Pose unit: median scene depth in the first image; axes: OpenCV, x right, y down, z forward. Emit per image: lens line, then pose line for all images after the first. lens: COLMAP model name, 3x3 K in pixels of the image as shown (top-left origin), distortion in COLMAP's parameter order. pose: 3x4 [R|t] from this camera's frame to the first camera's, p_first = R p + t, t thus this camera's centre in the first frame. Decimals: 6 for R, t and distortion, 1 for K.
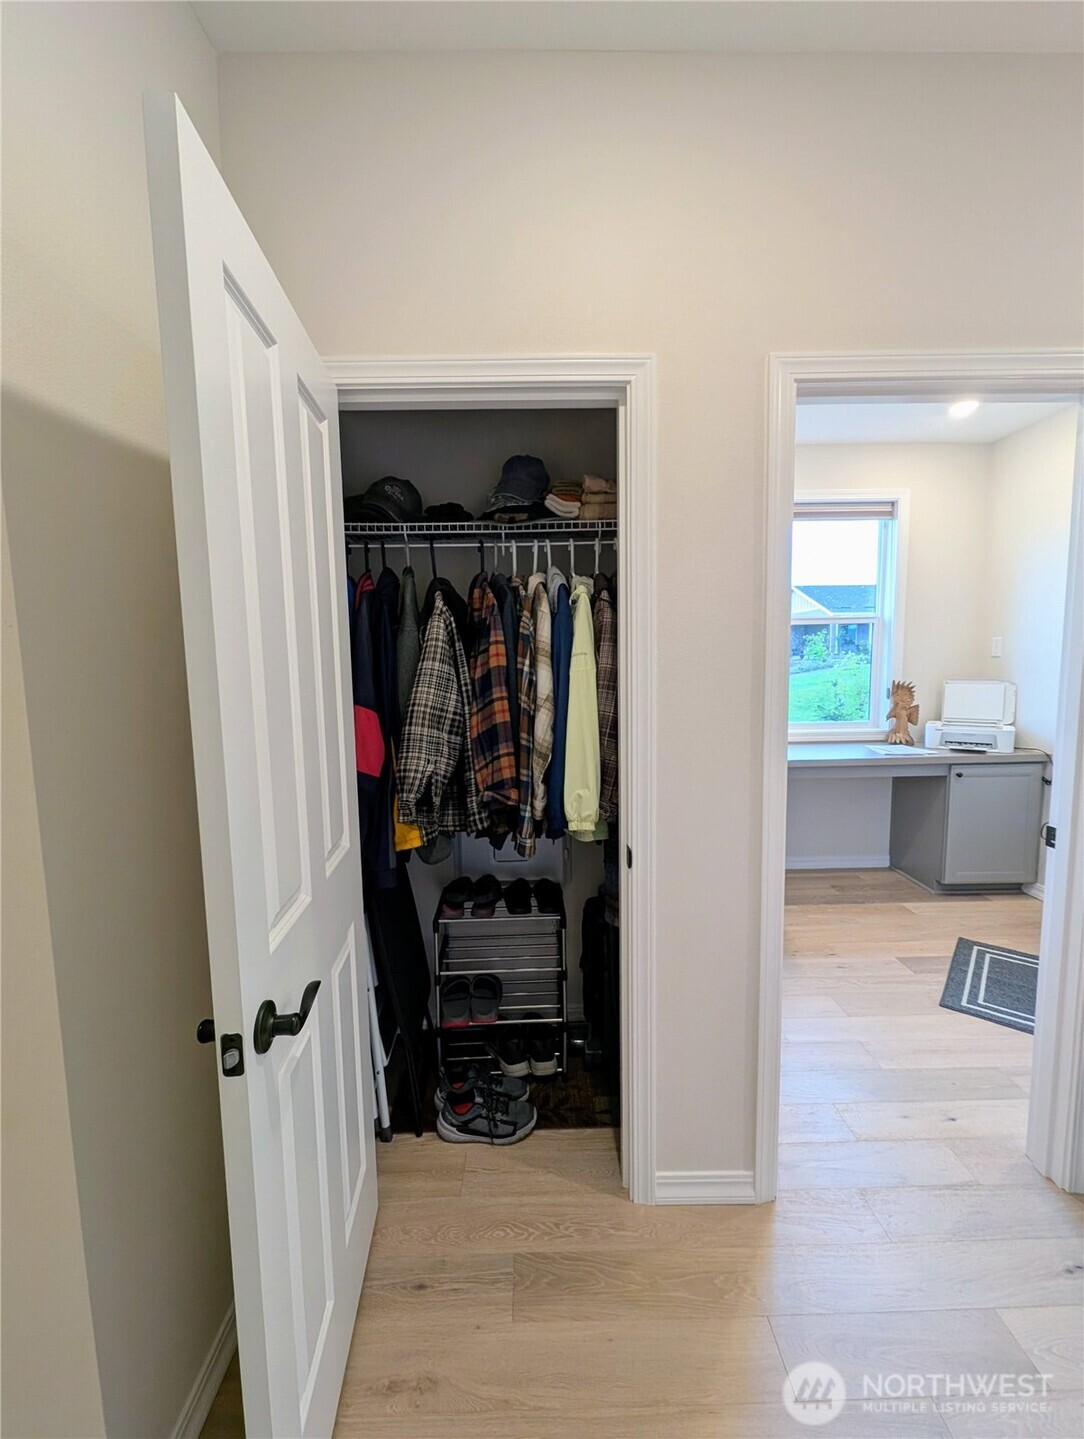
lens RADIAL K [[593.0, 0, 539.0], [0, 593.0, 720.6], [0, 0, 1]] dist [0.000336, -0.001133]
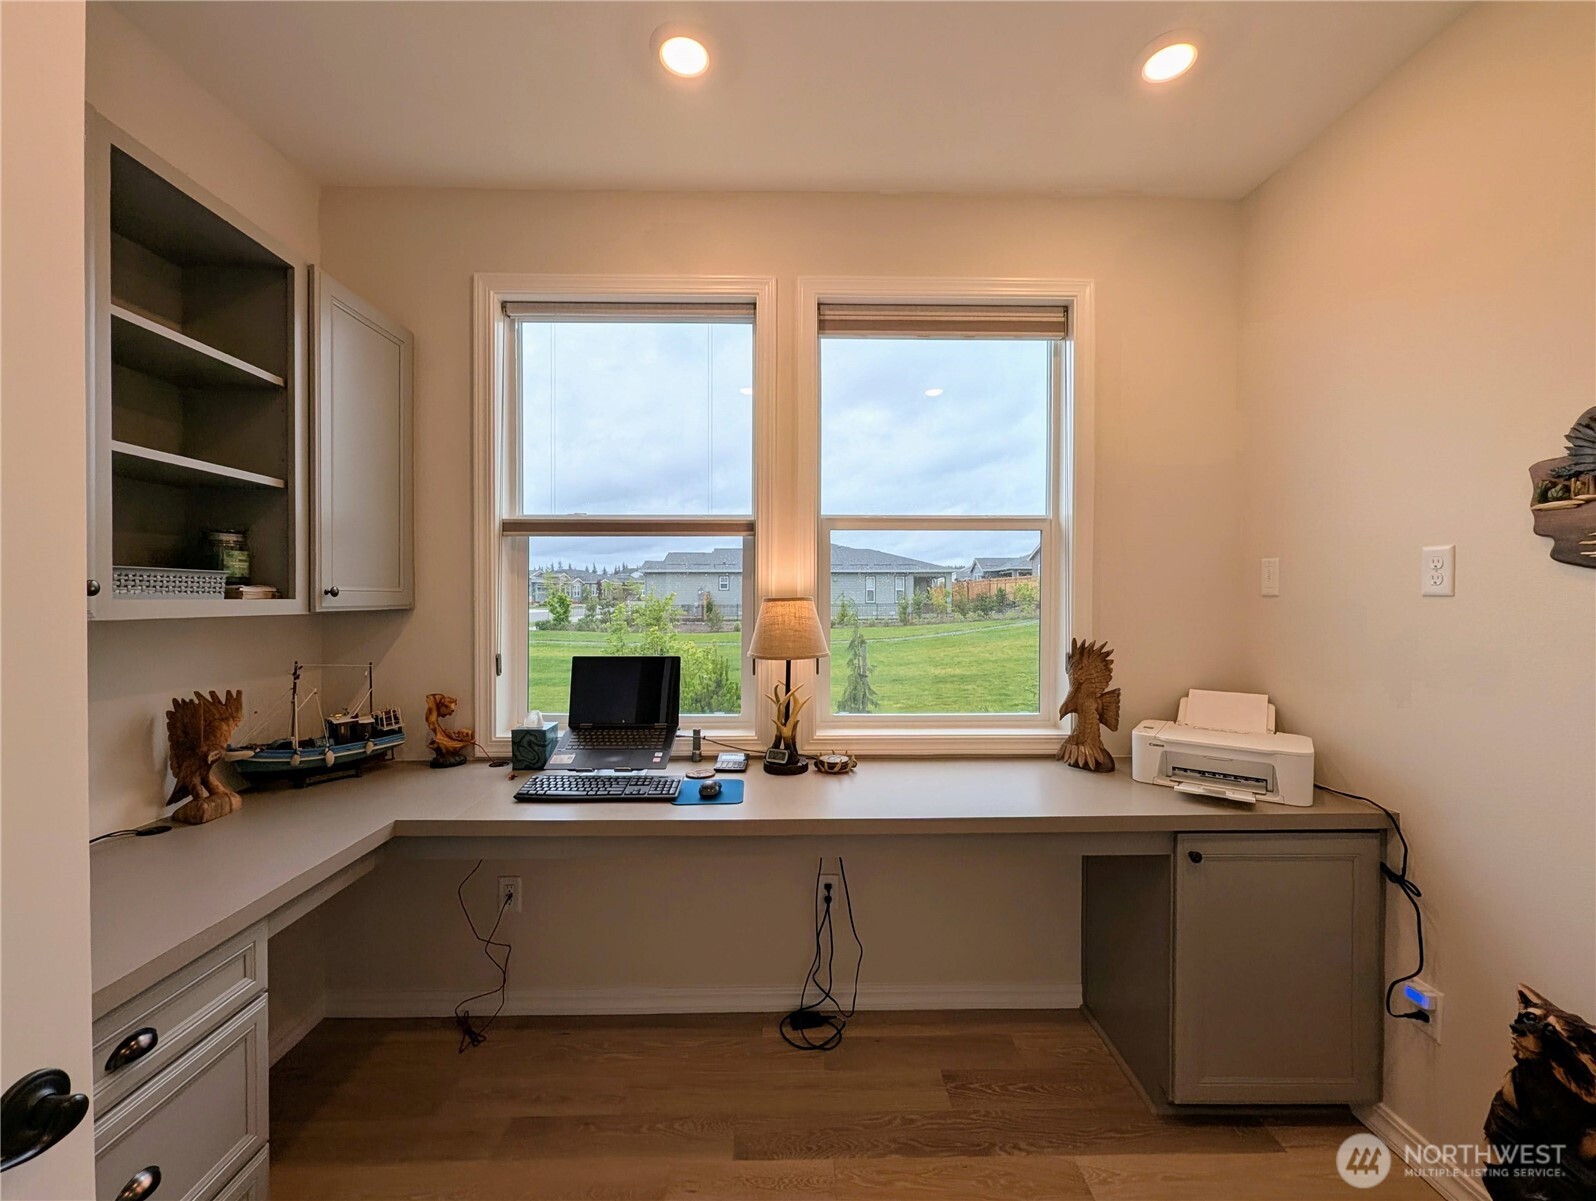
lens RADIAL K [[657.7, 0, 798.8], [0, 657.7, 600.5], [0, 0, 1]] dist [0.000336, -0.001133]
pose [[0.999827, 0.017181, 0.007063, 0.365344], [-0.016468, 0.995720, -0.090941, -0.045921], [-0.008595, 0.090809, 0.995831, 0.445337]]
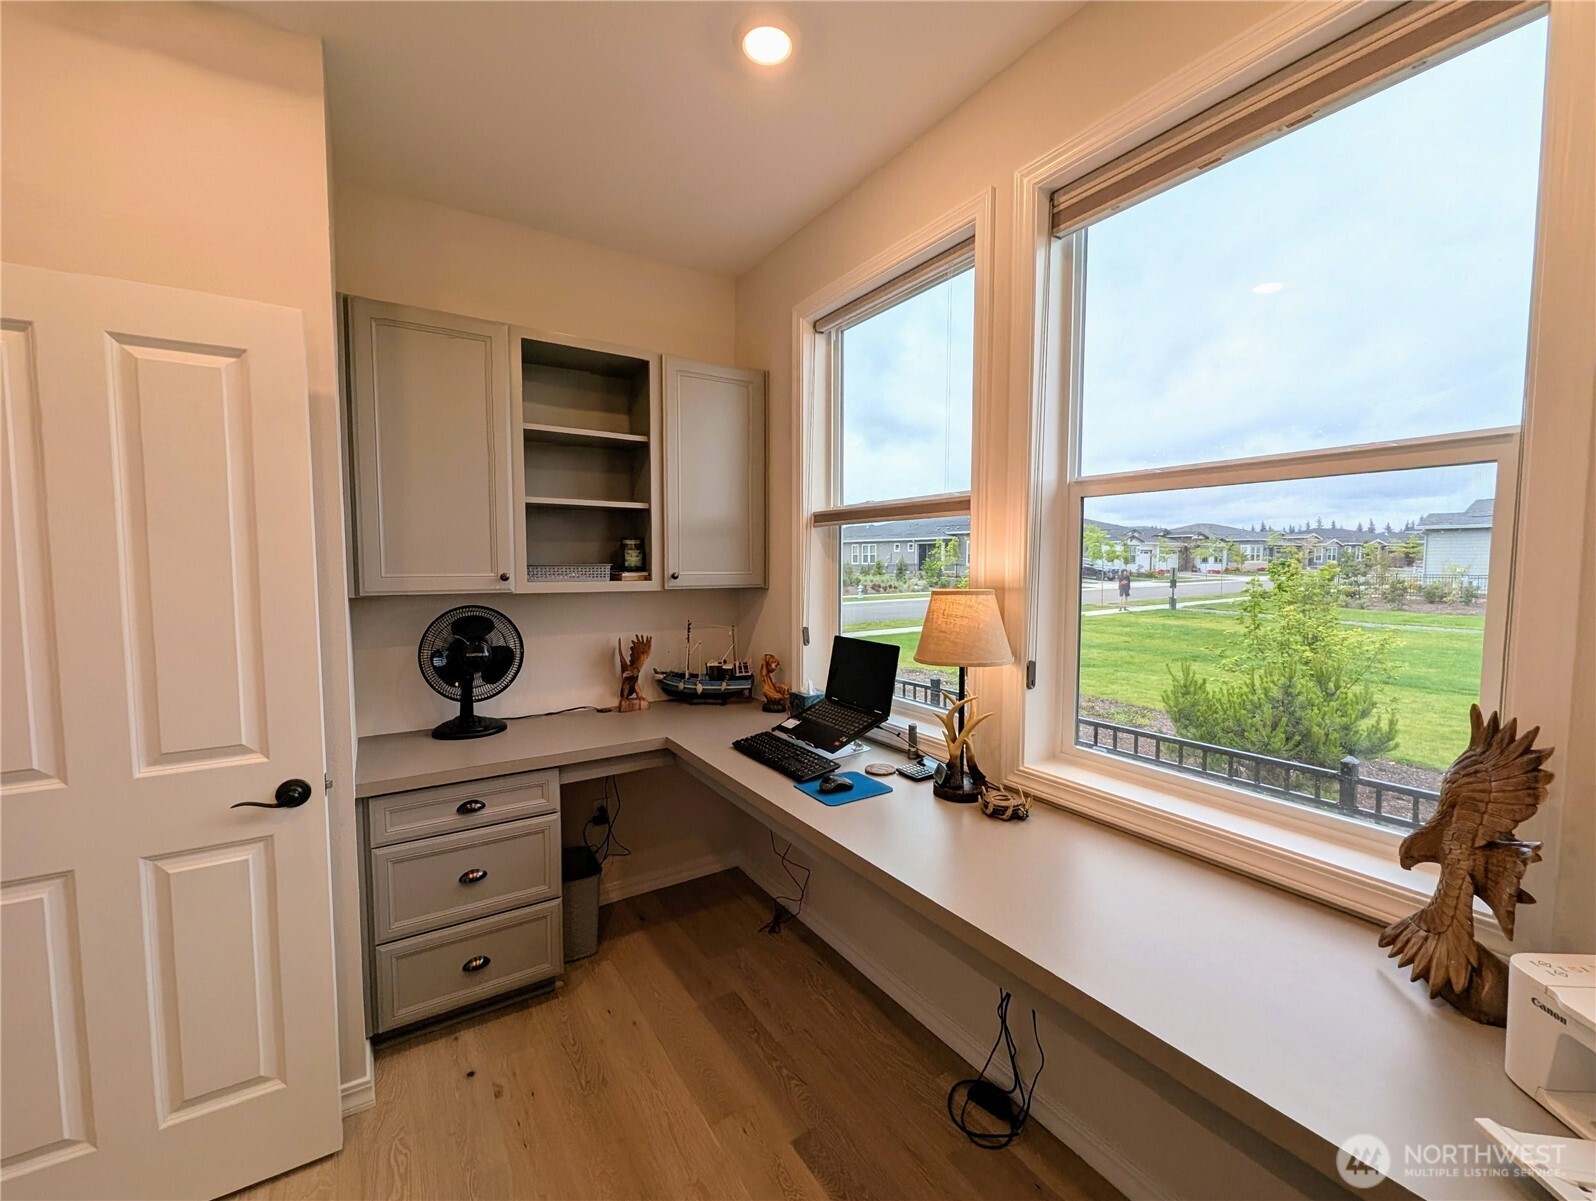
lens RADIAL K [[657.7, 0, 800.5], [0, 657.7, 598.8], [0, 0, 1]] dist [0.000336, -0.001133]
pose [[0.530116, 0.067729, -0.845216, 0.692563], [-0.092434, 0.995480, 0.021796, -0.092840], [0.842872, 0.066573, 0.533980, 0.660341]]
